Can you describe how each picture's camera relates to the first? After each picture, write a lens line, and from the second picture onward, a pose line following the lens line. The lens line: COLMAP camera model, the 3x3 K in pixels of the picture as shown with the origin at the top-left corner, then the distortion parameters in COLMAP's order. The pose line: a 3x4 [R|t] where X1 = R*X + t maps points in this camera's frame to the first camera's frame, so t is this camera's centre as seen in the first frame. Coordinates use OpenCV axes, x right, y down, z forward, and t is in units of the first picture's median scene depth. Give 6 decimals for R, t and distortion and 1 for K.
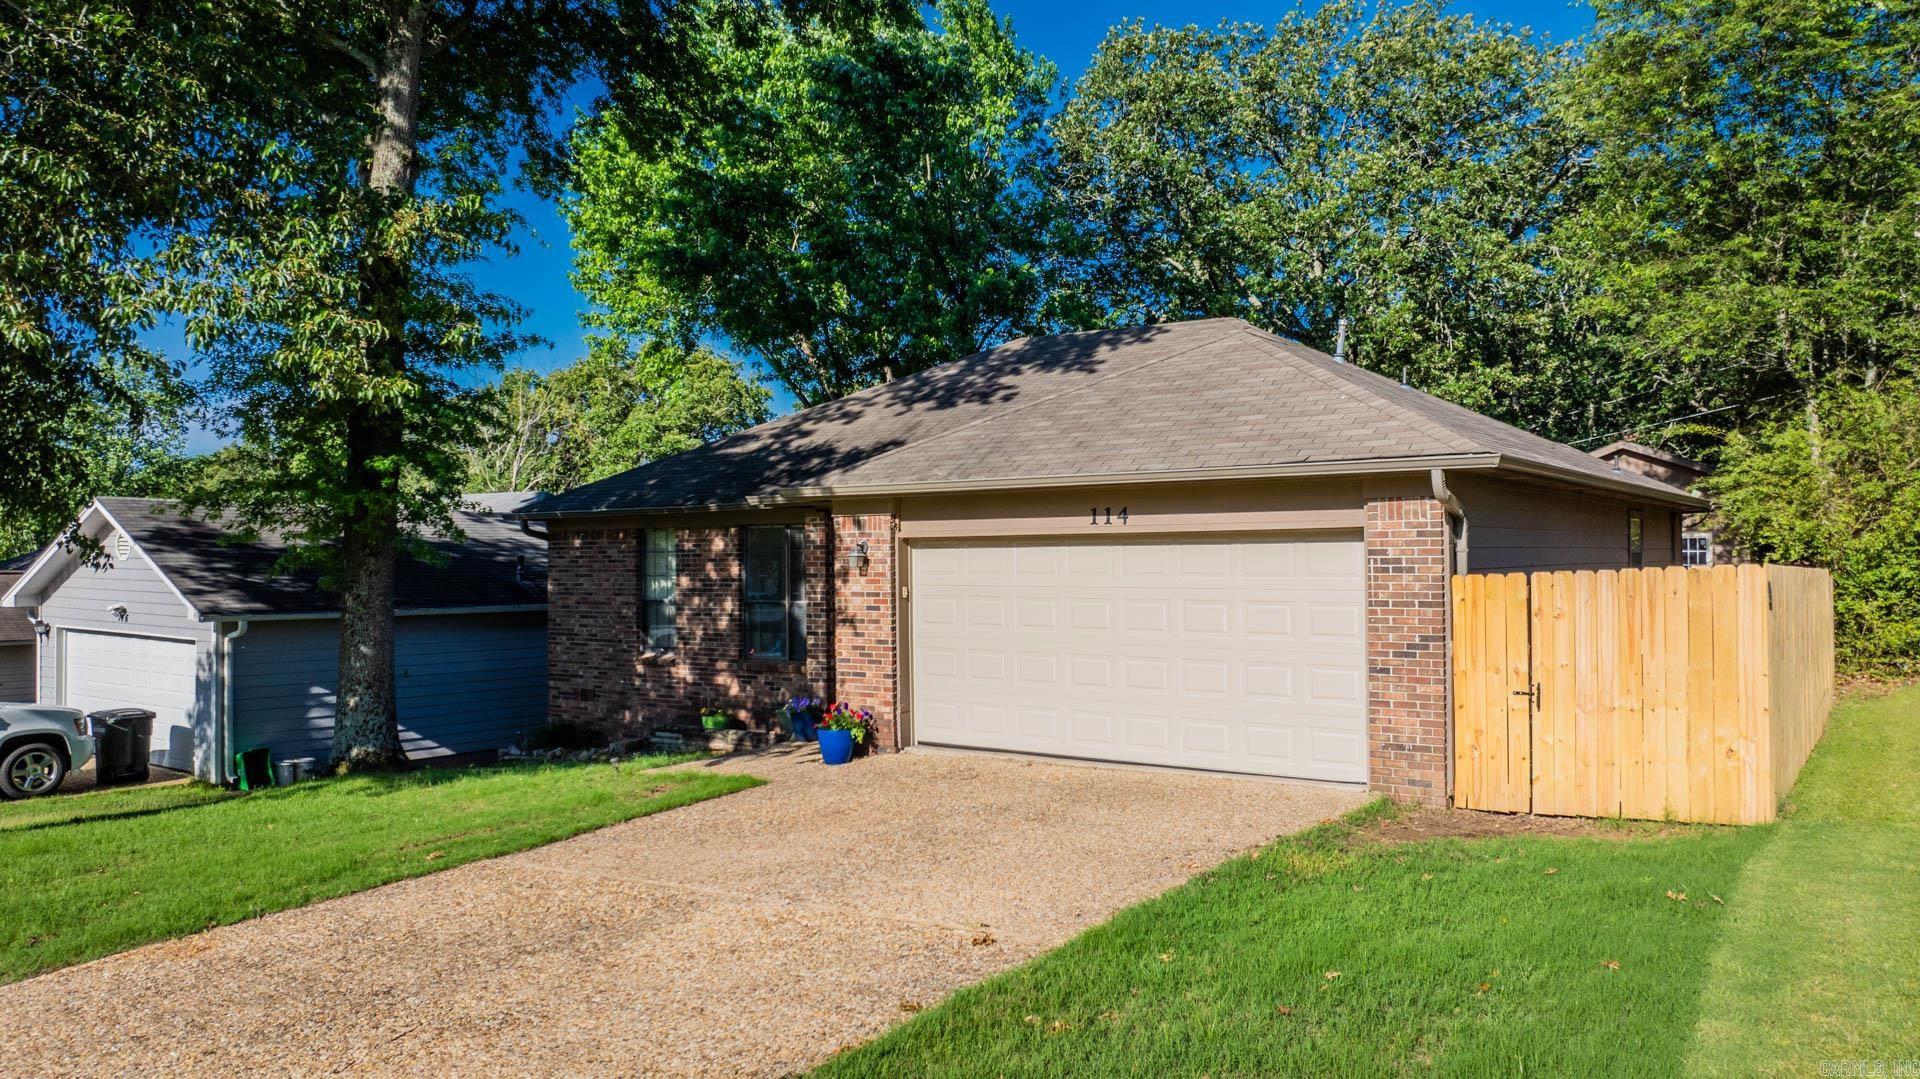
lens RADIAL K [[1357.4, 0, 960.0], [0, 1357.4, 539.5], [0, 0, 1]] dist [-0.009175, -0.001445]
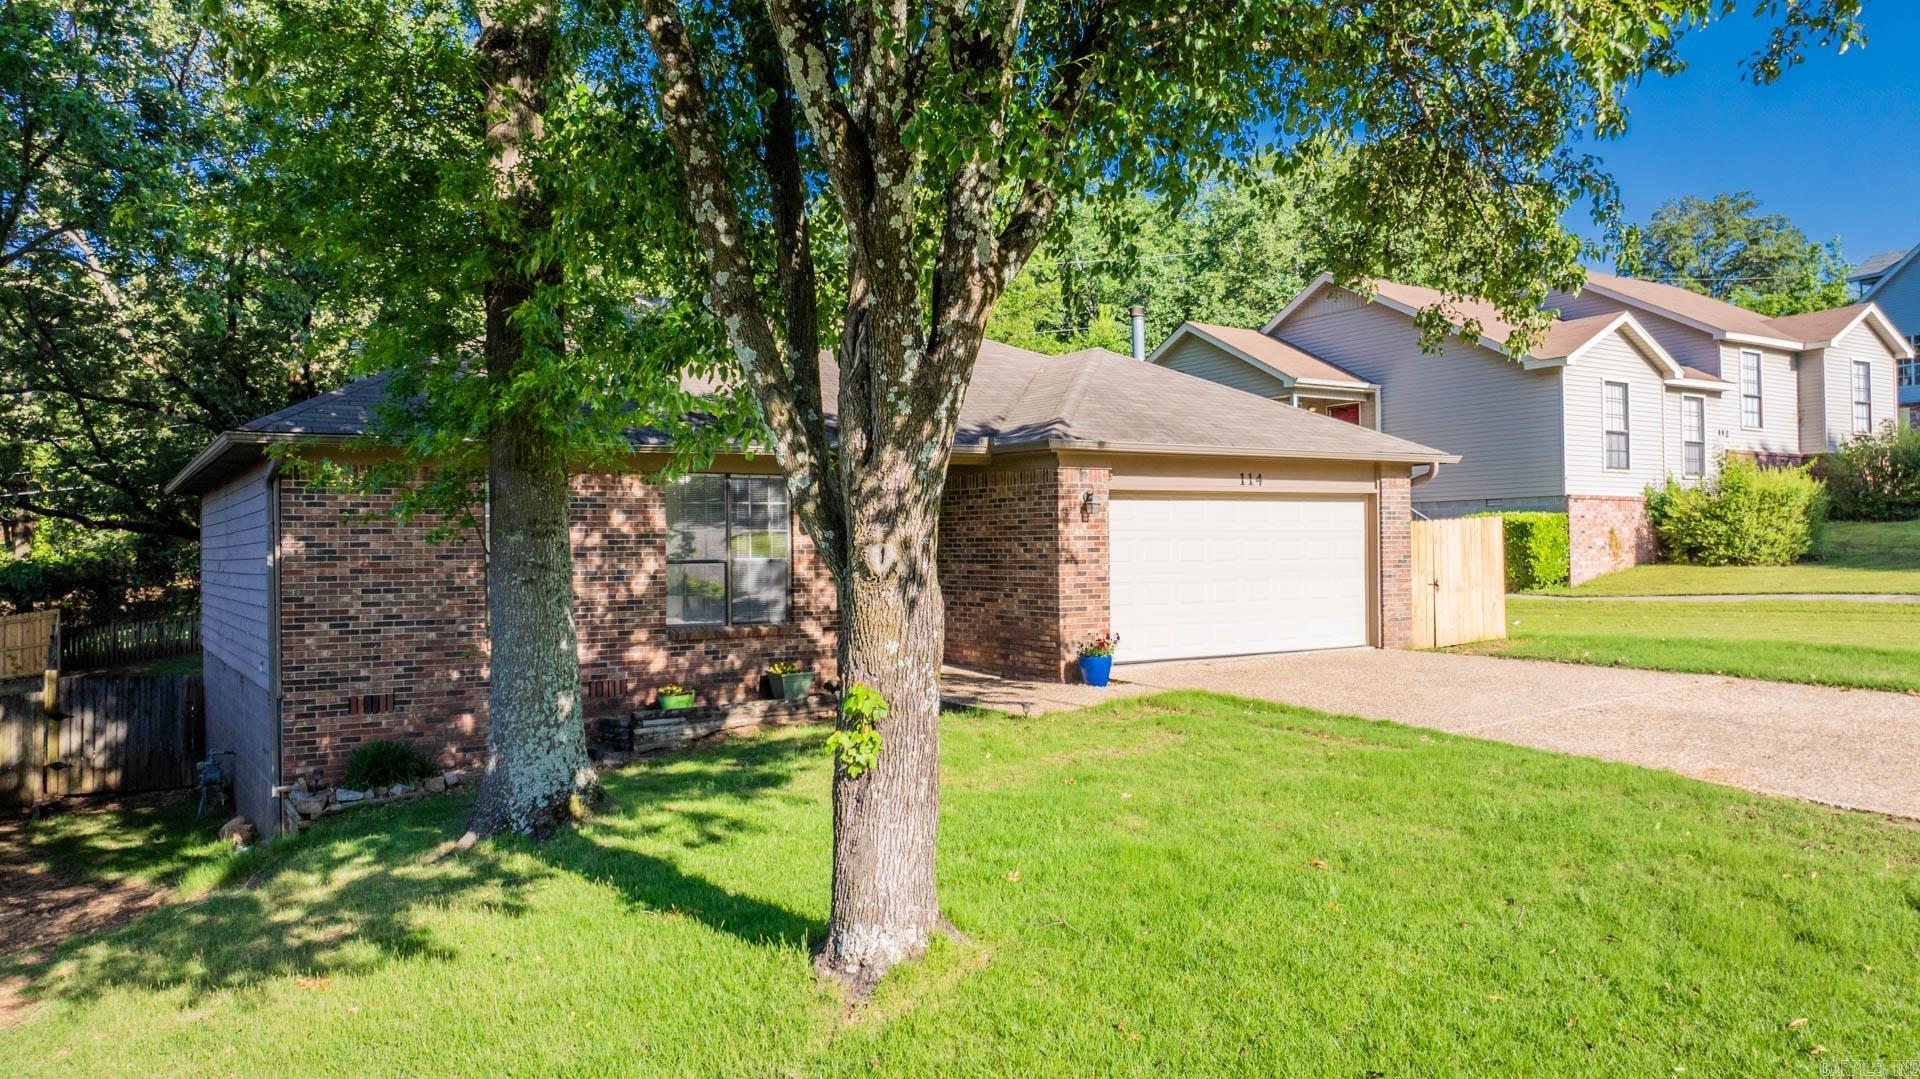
lens RADIAL K [[1336.3, 0, 960.0], [0, 1336.3, 539.5], [0, 0, 1]] dist [-0.036364, -0.000341]
pose [[0.371312, 0.010199, 0.928452, -0.978679], [-0.002115, 0.999946, -0.010139, 0.045466], [-0.928506, 0.001801, 0.371313, 0.581966]]
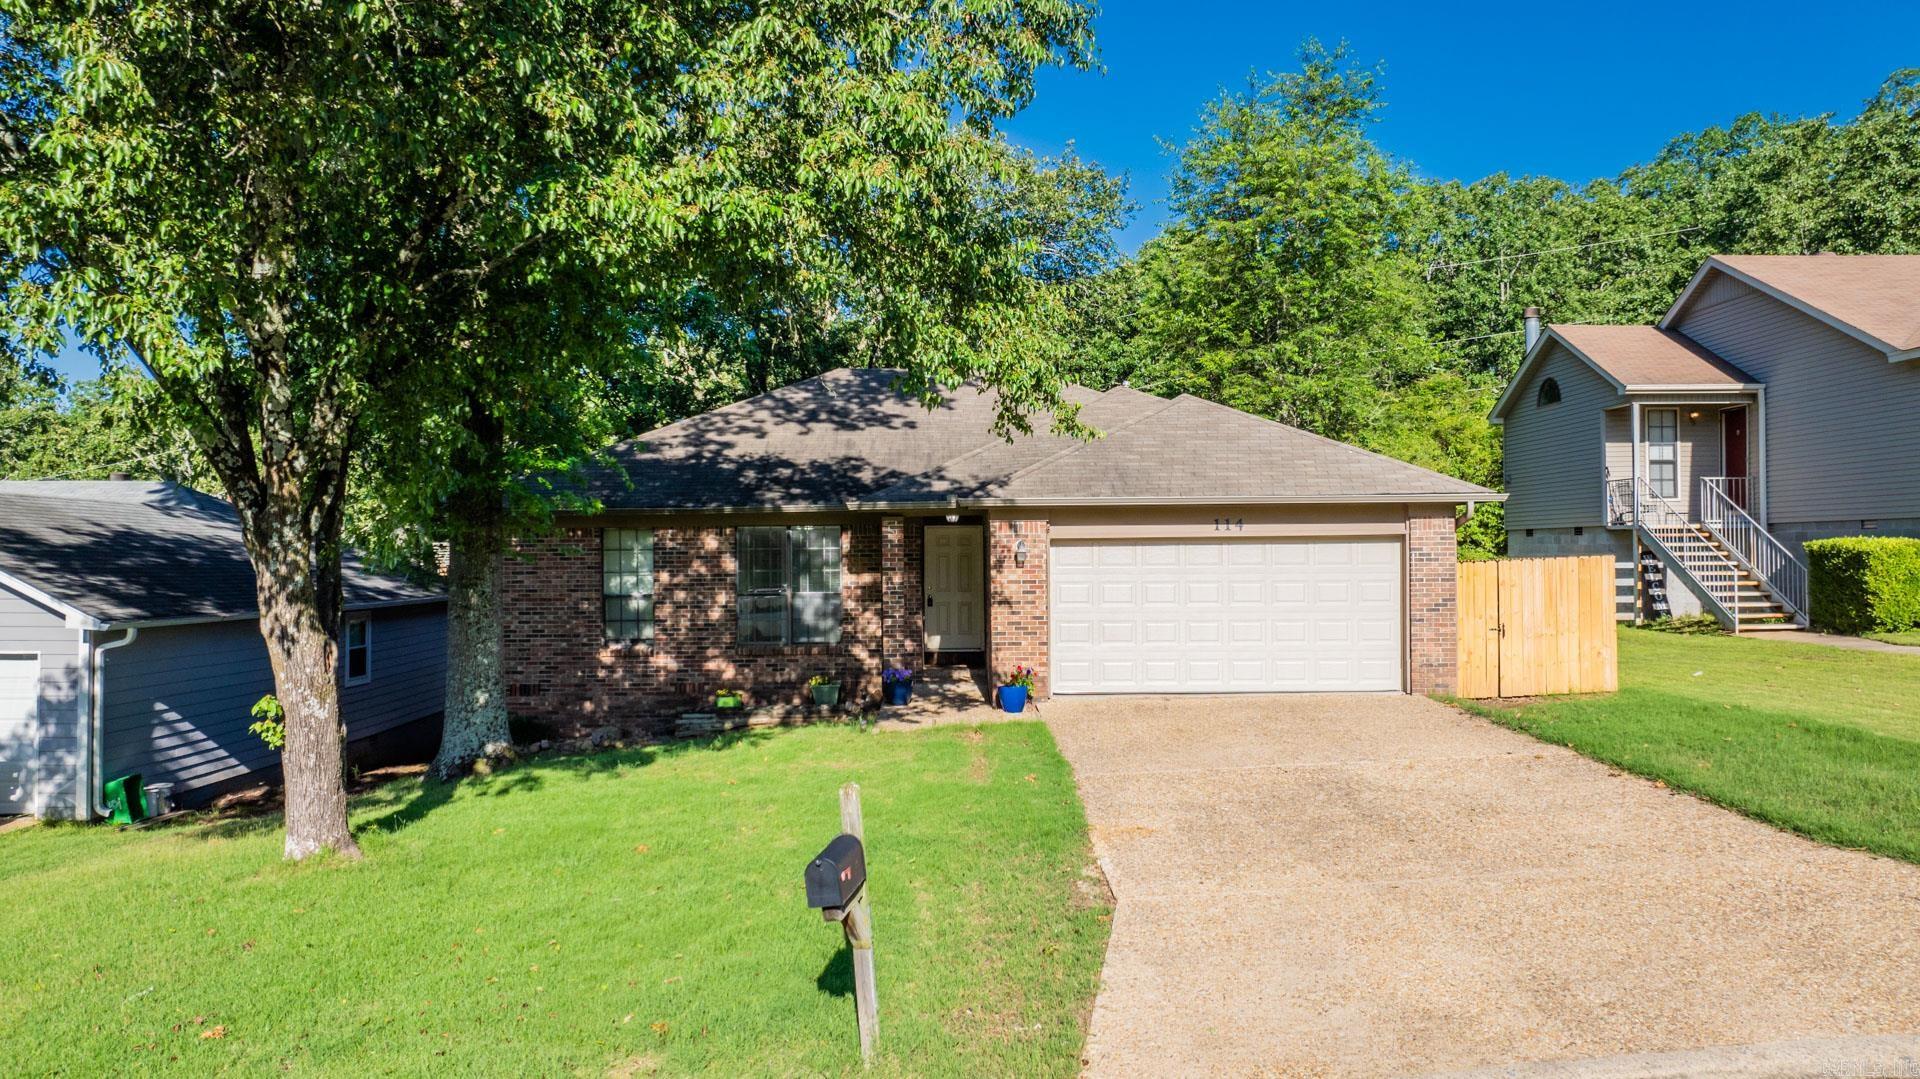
lens RADIAL K [[1351.1, 0, 960.0], [0, 1351.1, 539.5], [0, 0, 1]] dist [-0.026572, 0.001873]
pose [[0.814028, 0.005851, 0.580797, -0.738534], [-0.005127, 0.999983, -0.002887, 0.003419], [-0.580803, -0.000628, 0.814044, -0.013359]]
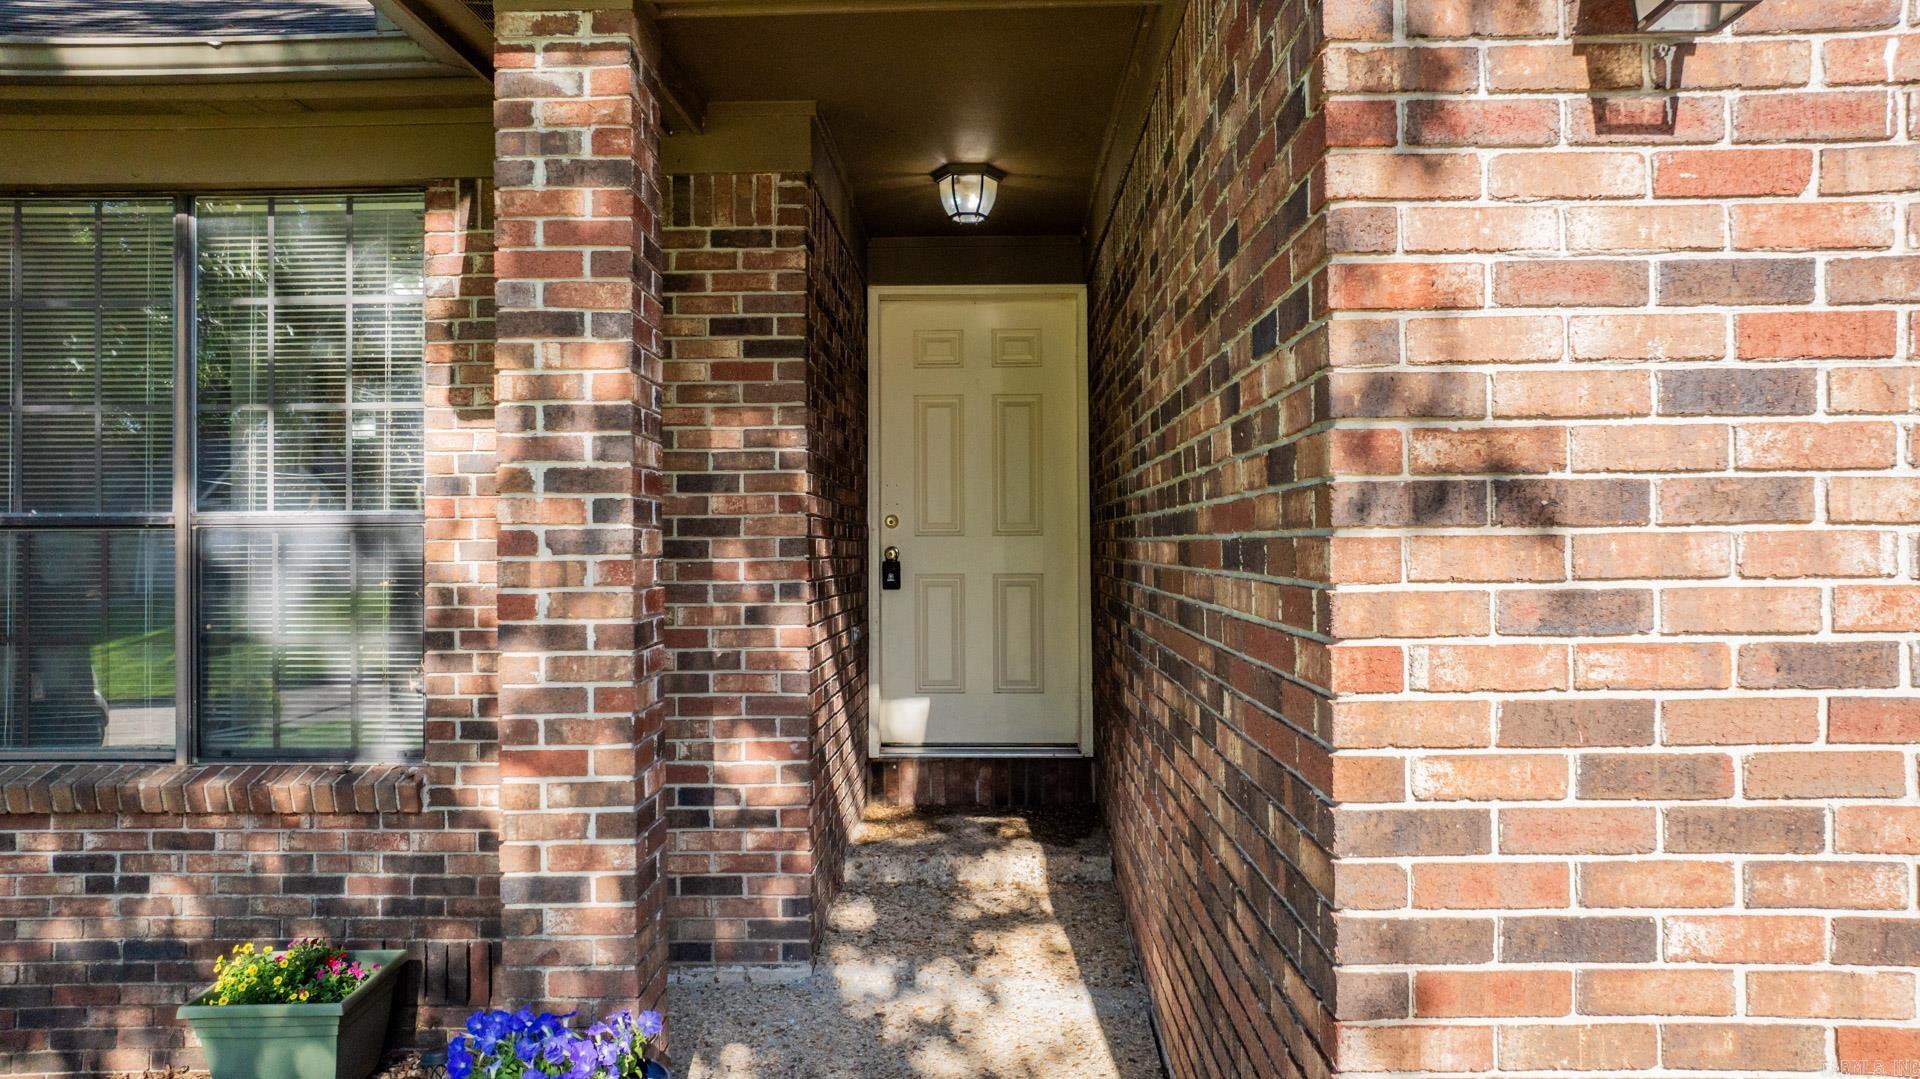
lens RADIAL K [[1386.3, 0, 965.8], [0, 1386.3, 511.0], [0, 0, 1]] dist [-0.000632, 0.000498]
pose [[0.832440, 0.017402, 0.553842, -0.162275], [-0.007236, 0.999763, -0.020538, 0.054684], [-0.554068, 0.013089, 0.832369, 0.792802]]
